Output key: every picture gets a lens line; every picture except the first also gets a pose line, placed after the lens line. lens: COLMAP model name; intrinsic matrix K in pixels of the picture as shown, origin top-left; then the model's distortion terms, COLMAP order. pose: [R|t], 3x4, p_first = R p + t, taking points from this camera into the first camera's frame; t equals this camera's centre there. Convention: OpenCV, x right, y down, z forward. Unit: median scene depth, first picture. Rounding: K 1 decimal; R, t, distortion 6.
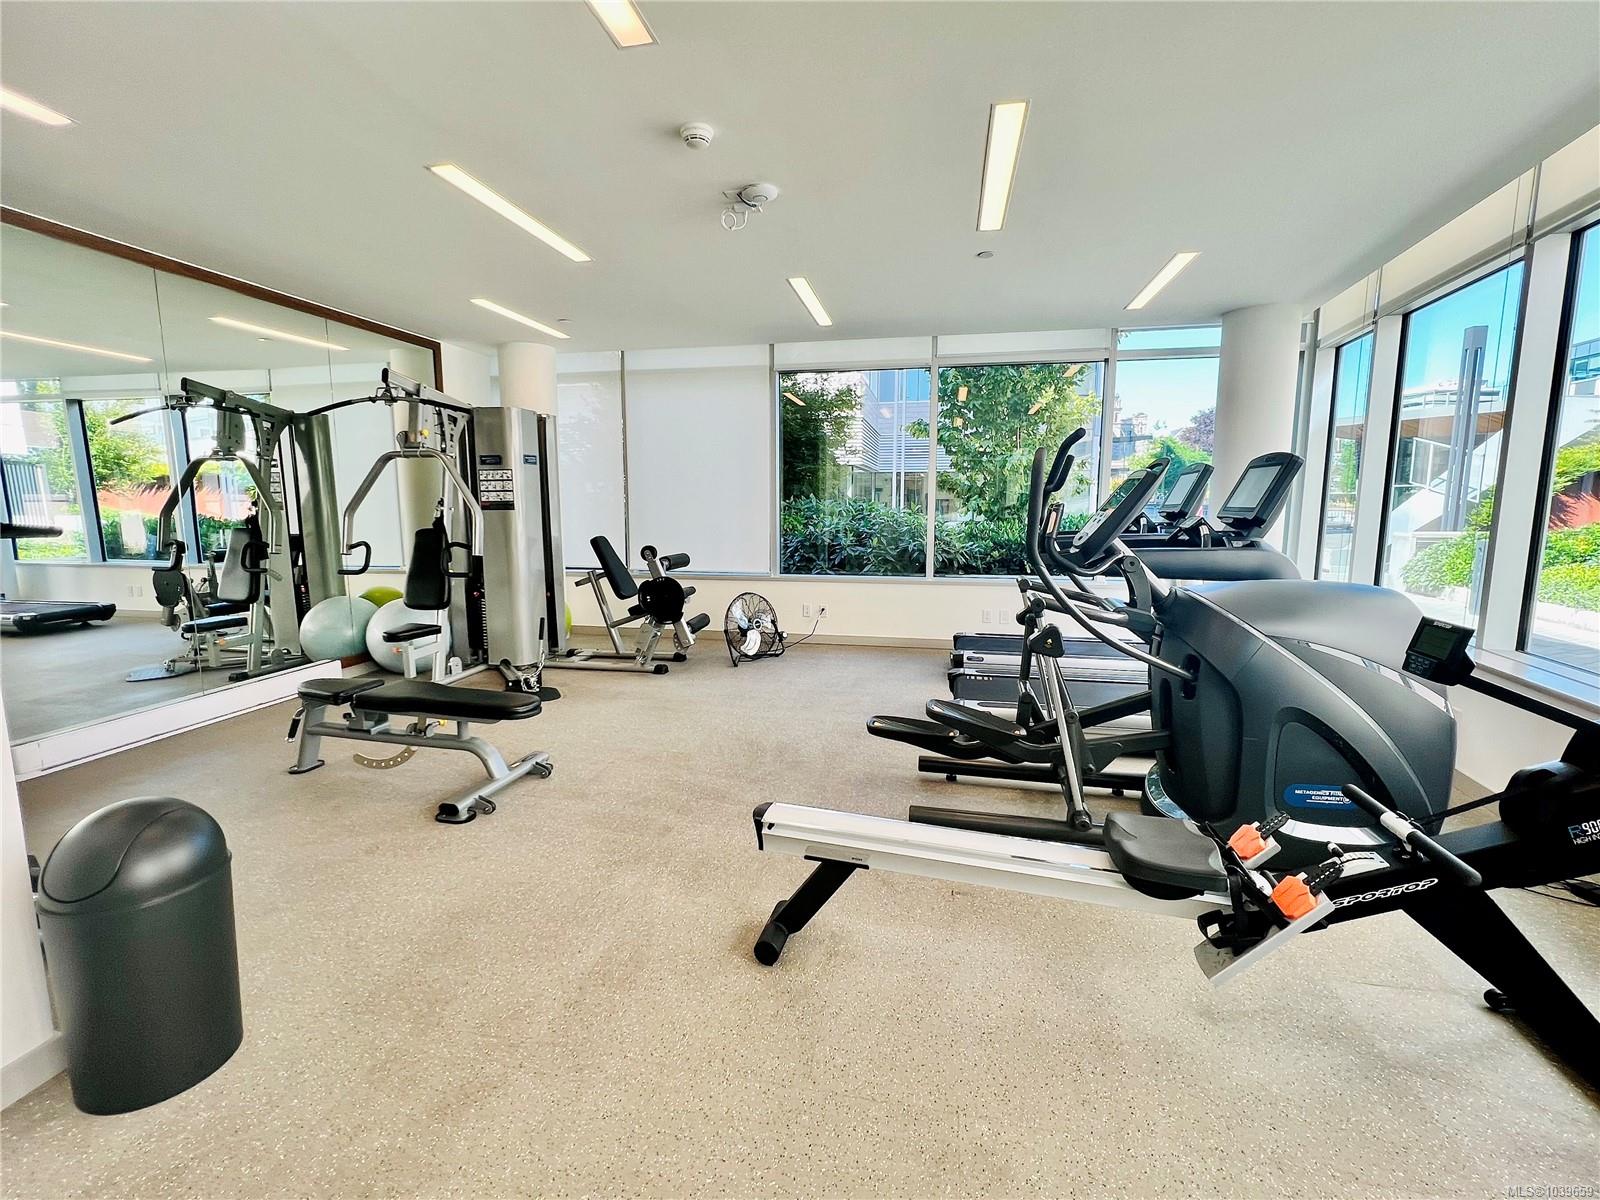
lens RADIAL K [[716.5, 0, 792.6], [0, 716.5, 600.5], [0, 0, 1]] dist [-0.002912, -0.000671]
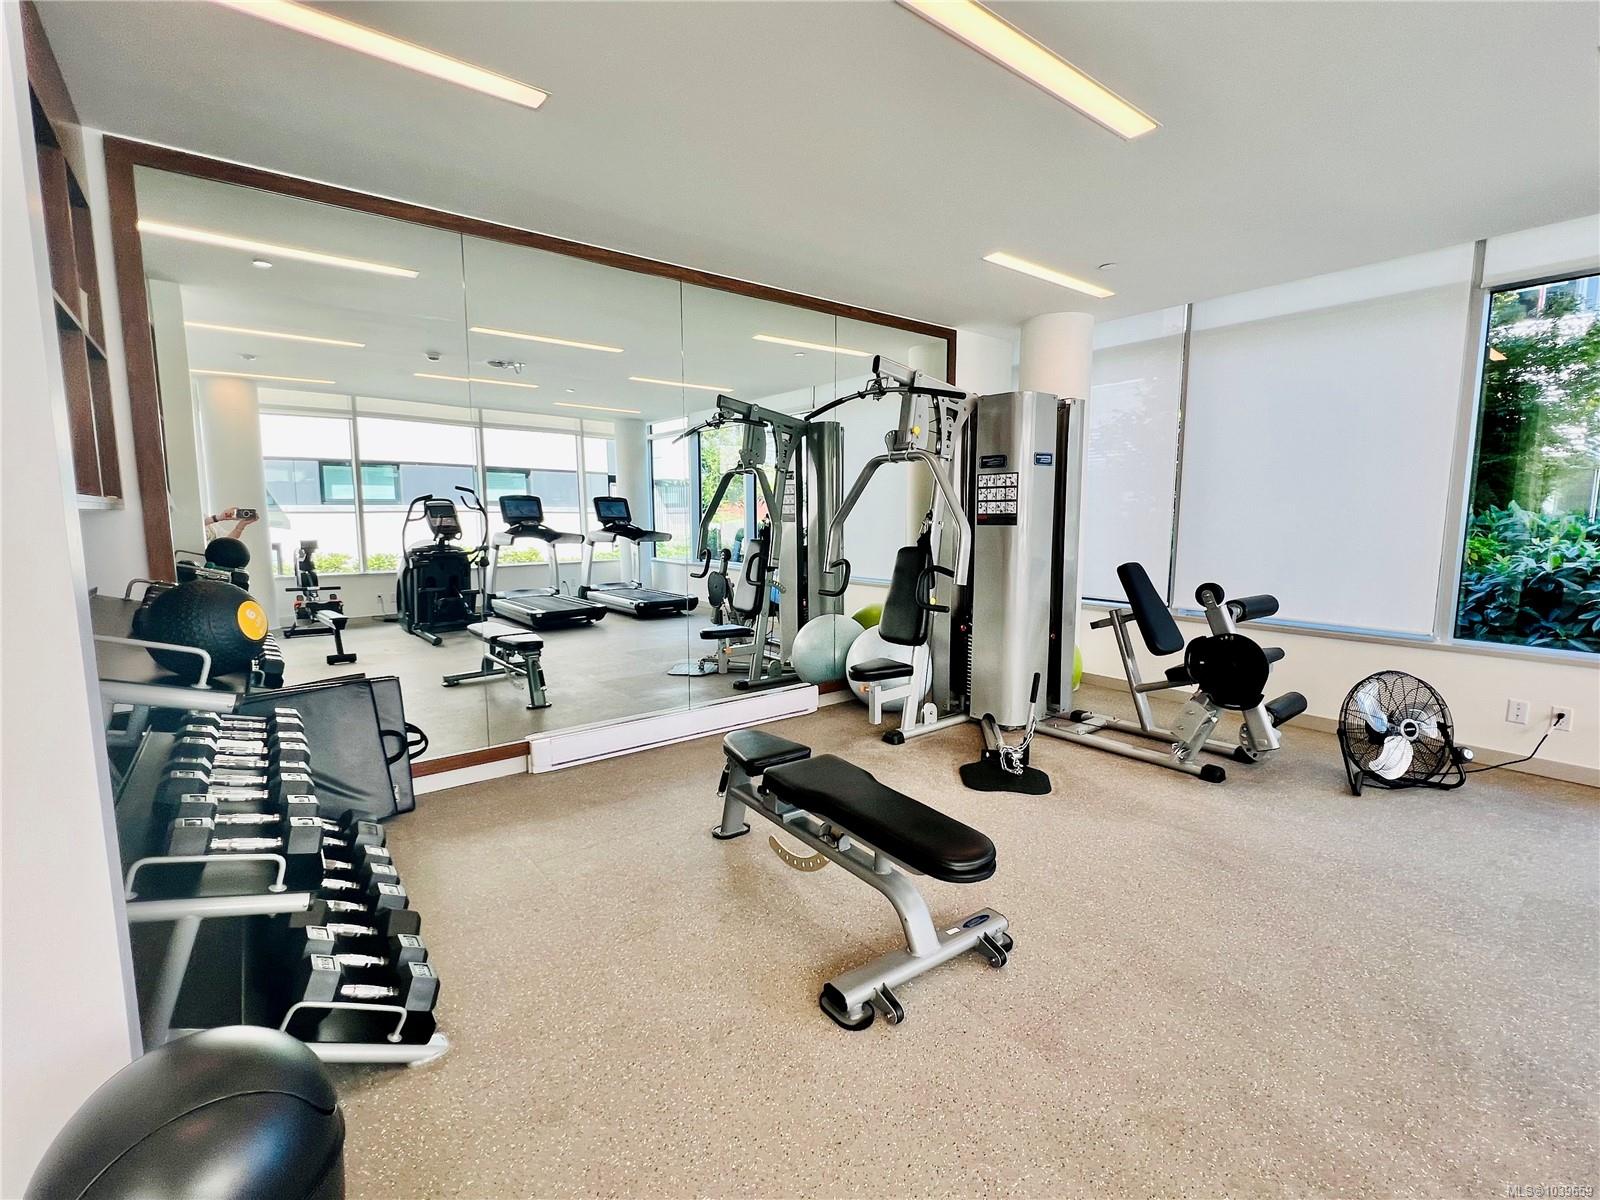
lens RADIAL K [[716.5, 0, 794.9], [0, 716.5, 597.4], [0, 0, 1]] dist [-0.002912, -0.000671]
pose [[0.761119, 0.076627, -0.644070, -0.068104], [-0.088933, 0.995948, 0.013397, -0.038114], [0.642487, 0.047082, 0.764849, 0.260078]]
